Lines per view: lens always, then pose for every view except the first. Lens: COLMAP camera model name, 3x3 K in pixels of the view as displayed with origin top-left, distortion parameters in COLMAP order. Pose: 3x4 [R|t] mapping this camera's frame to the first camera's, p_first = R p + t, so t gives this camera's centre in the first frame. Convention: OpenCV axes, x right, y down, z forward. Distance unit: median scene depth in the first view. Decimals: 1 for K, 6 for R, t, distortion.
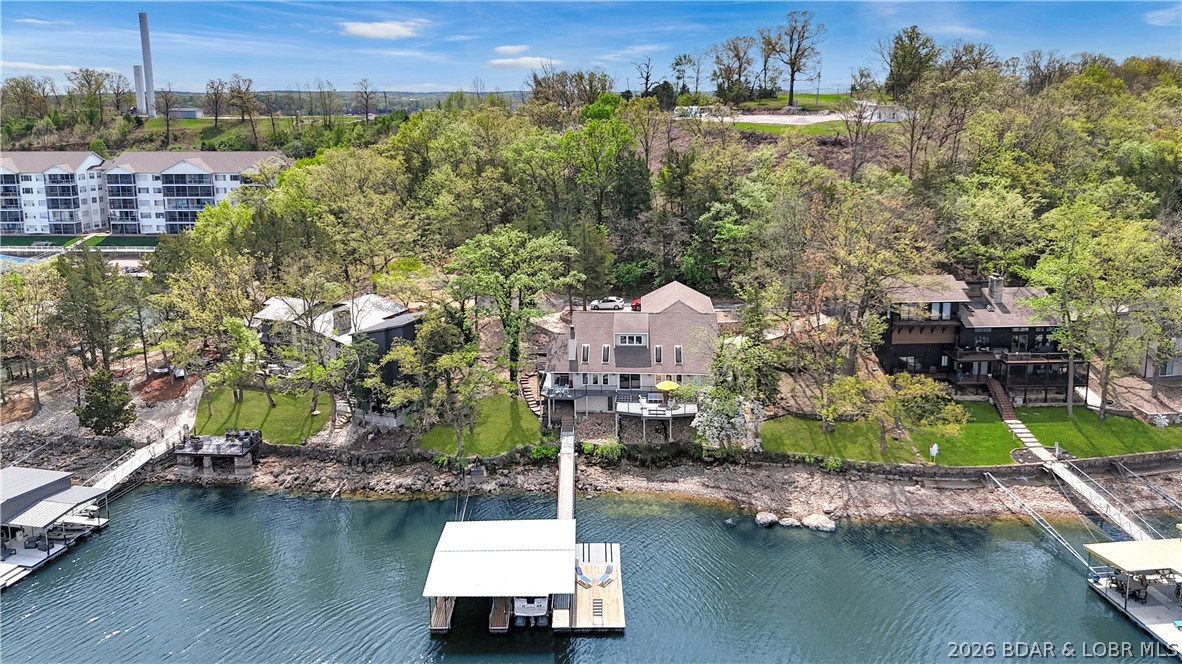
lens RADIAL K [[868.0, 0, 586.5], [0, 868.0, 328.2], [0, 0, 1]] dist [0.067786, -0.096255]
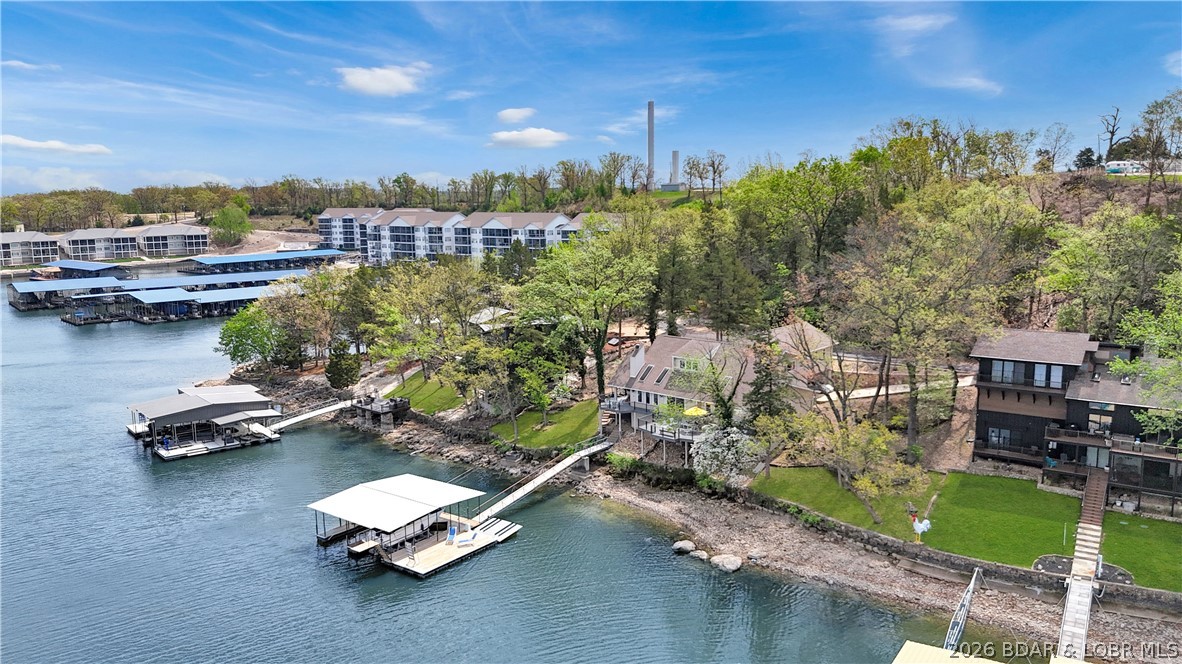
lens RADIAL K [[884.3, 0, 591.0], [0, 884.3, 332.0], [0, 0, 1]] dist [0.073987, -0.082071]
pose [[0.791294, 0.089000, -0.604924, 0.619799], [-0.145672, 0.988302, -0.045148, 0.040753], [0.593829, 0.123846, 0.795003, 0.123660]]
